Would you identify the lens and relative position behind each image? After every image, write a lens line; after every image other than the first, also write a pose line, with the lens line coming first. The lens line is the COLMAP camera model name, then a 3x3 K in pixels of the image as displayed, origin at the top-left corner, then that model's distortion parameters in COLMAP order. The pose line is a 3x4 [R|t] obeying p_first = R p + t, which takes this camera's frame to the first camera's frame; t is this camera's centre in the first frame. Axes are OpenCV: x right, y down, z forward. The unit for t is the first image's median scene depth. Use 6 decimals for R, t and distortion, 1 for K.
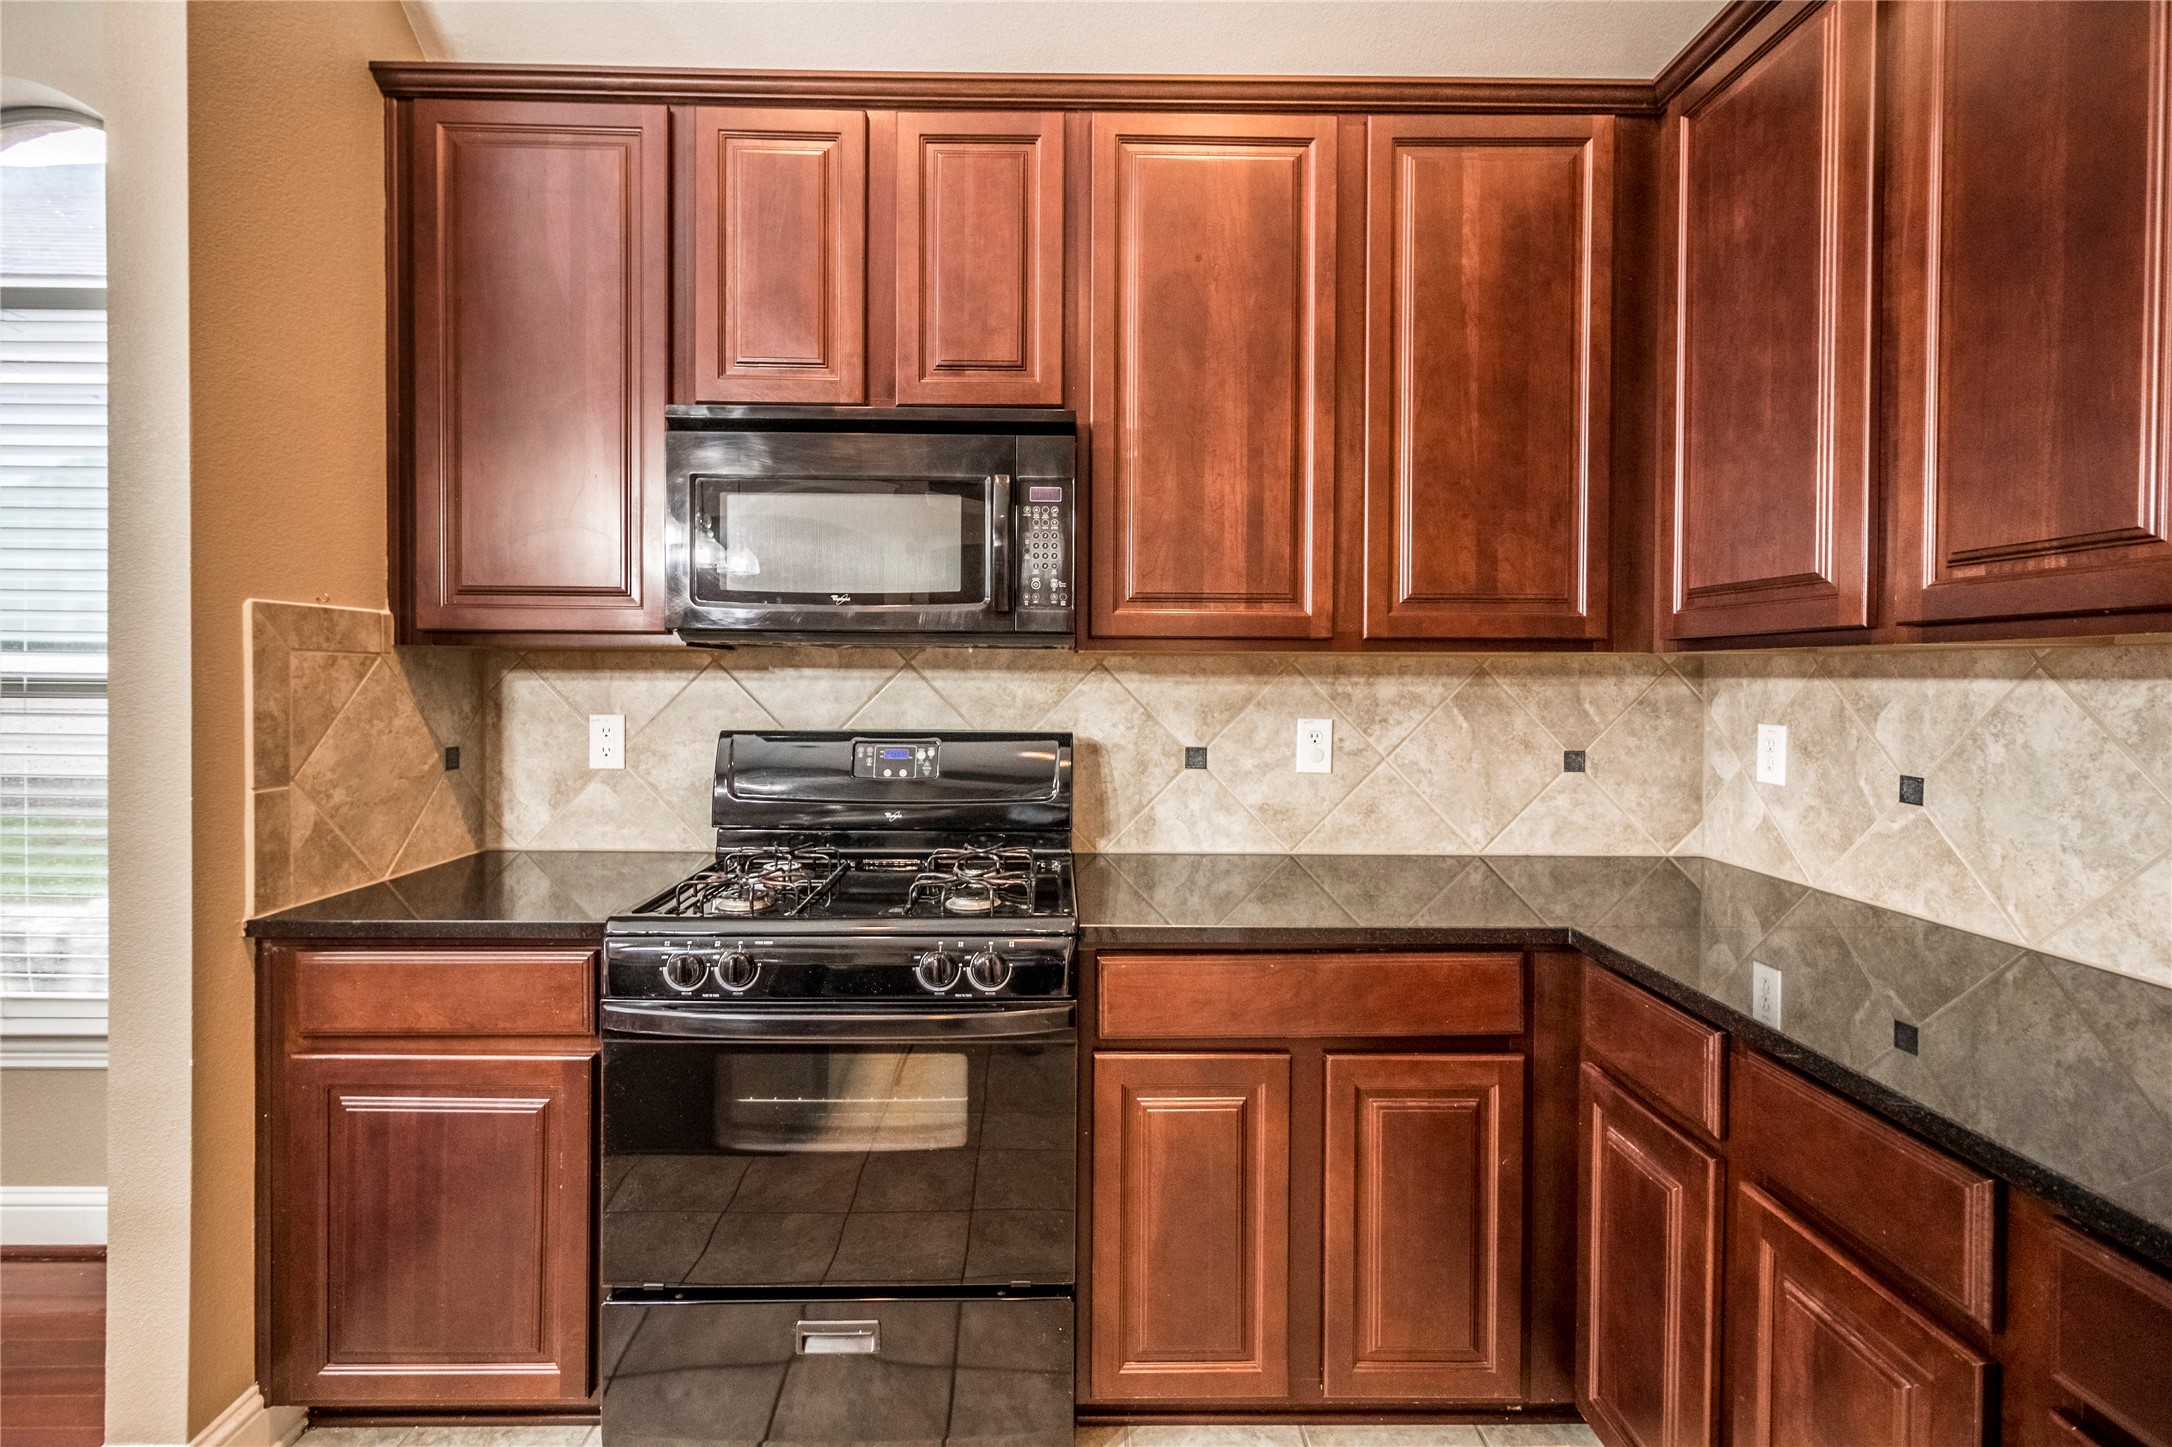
lens RADIAL K [[997.2, 0, 1075.0], [0, 997.2, 692.2], [0, 0, 1]] dist [0.004298, -0.000710]
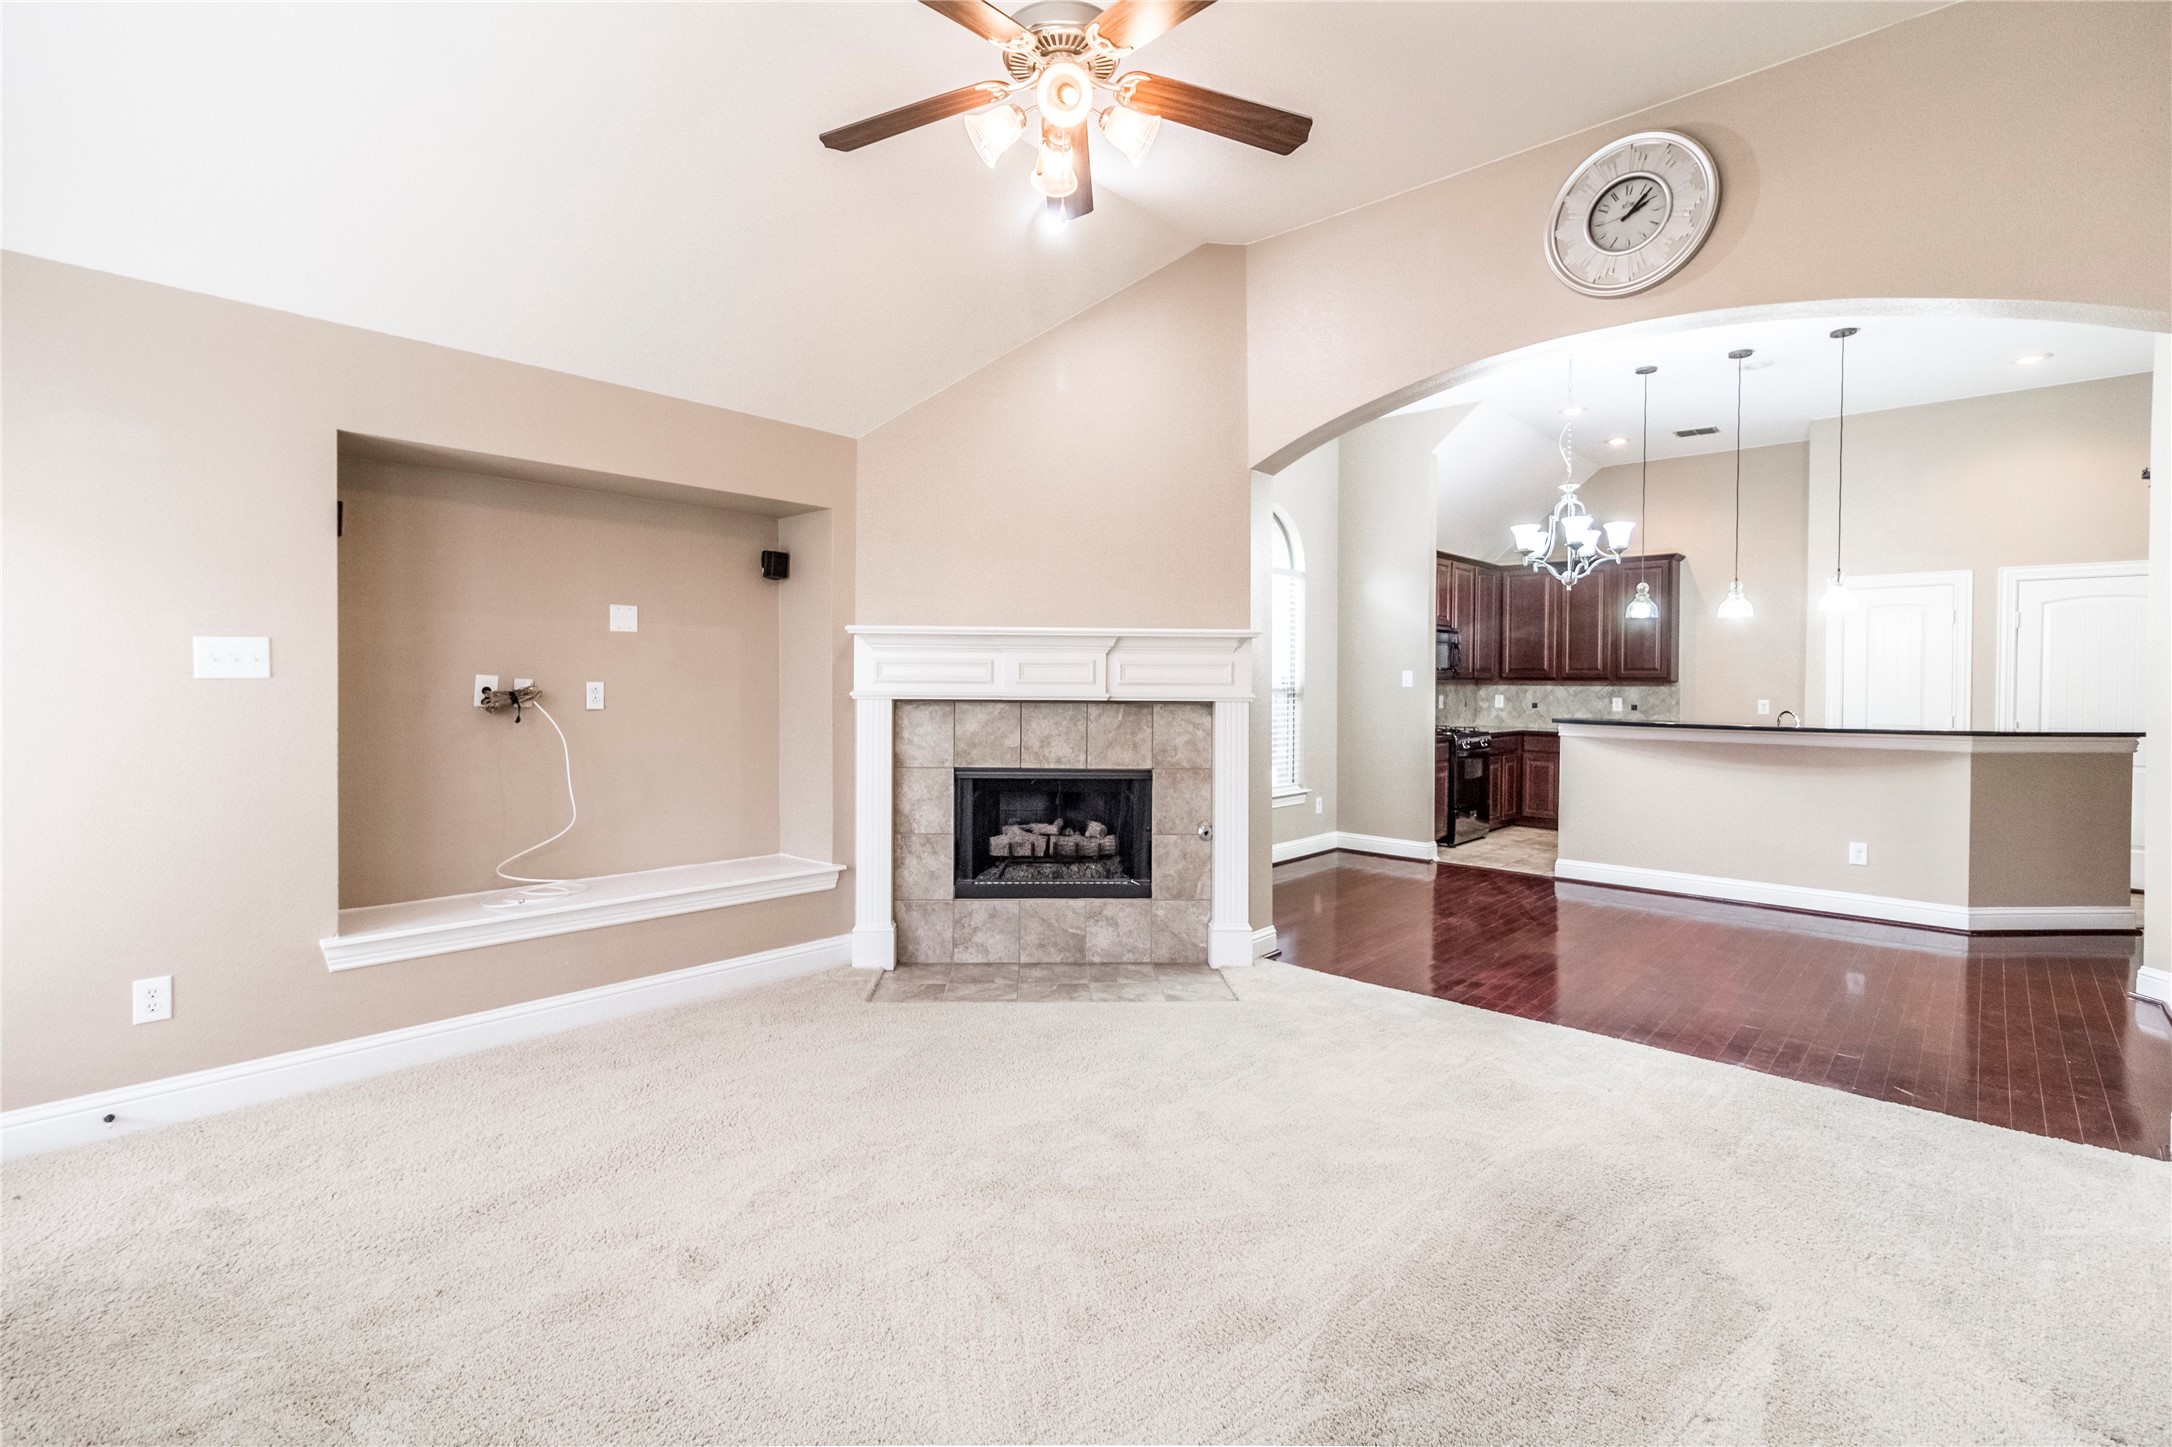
lens RADIAL K [[997.2, 0, 1095.7], [0, 997.2, 697.6], [0, 0, 1]] dist [0.004298, -0.000710]
pose [[0.676272, -0.013875, 0.736521, -4.402779], [0.007653, 0.999901, 0.011810, -0.027458], [-0.736612, -0.002350, 0.676312, -0.866746]]
